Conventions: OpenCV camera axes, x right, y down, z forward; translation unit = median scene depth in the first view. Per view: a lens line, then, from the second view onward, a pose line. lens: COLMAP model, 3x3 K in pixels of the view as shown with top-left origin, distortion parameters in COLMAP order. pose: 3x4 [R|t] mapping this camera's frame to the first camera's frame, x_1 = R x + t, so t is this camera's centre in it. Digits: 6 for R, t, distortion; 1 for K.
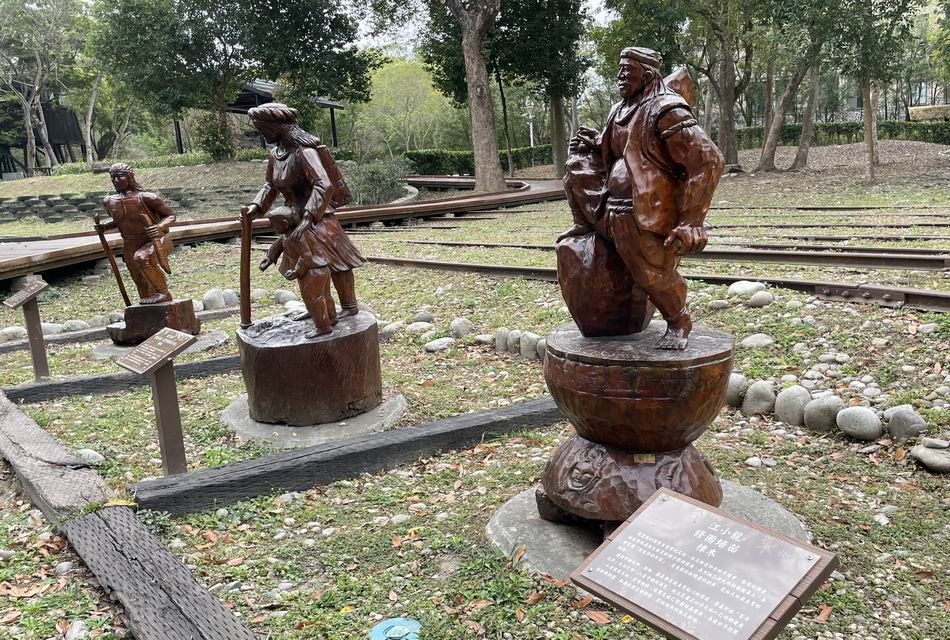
lens RADIAL K [[909.8, 0, 475.6], [0, 909.8, 320.1], [0, 0, 1]] dist [0.034728, 0.000000]
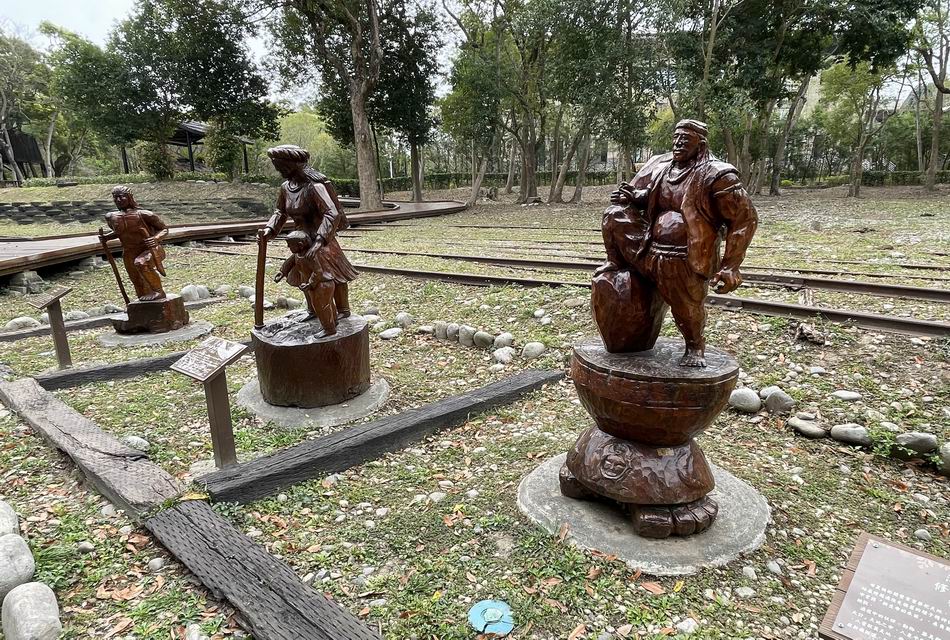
lens RADIAL K [[623.7, 0, 474.3], [0, 623.7, 327.4], [0, 0, 1]] dist [-0.017695, 0.014610]
pose [[0.980206, -0.006805, 0.197863, -0.146402], [-0.002406, 0.998926, 0.046278, -0.035158], [-0.197966, -0.045838, 0.979137, 0.135112]]
